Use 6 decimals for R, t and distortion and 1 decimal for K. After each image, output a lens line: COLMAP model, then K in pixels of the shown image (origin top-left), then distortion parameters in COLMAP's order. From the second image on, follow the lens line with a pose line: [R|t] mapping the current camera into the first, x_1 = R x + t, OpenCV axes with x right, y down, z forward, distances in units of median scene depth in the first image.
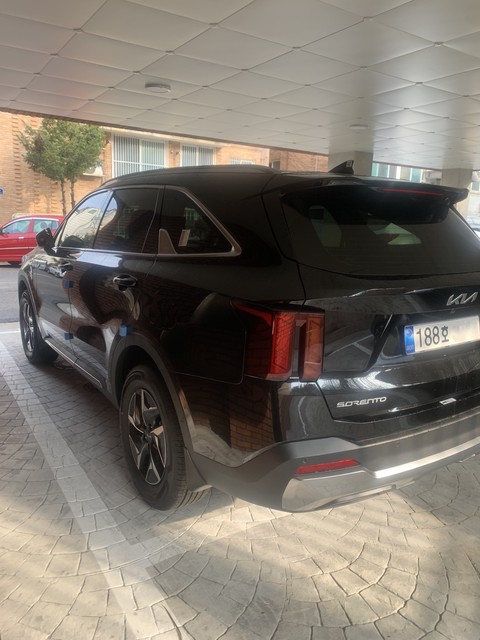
lens RADIAL K [[489.2, 0, 240.0], [0, 489.2, 320.0], [0, 0, 1]] dist [0.003176, -0.009652]
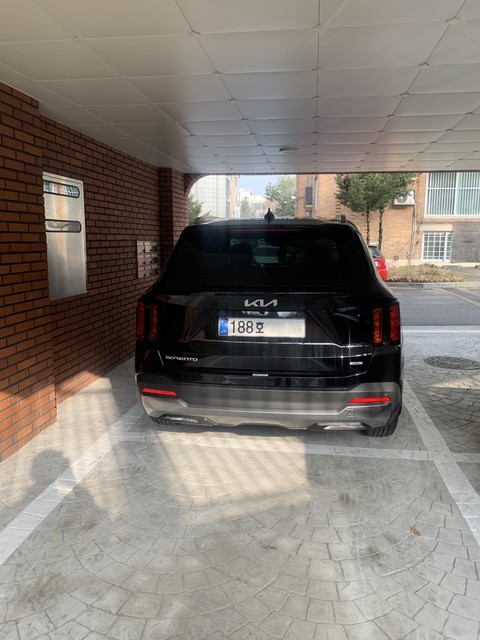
lens RADIAL K [[489.2, 0, 240.0], [0, 489.2, 320.0], [0, 0, 1]] dist [0.003176, -0.009652]
pose [[0.749109, 0.076293, -0.658039, 1.317557], [-0.109237, 0.993974, -0.009114, 0.026034], [0.653378, 0.078709, 0.752929, -0.122957]]
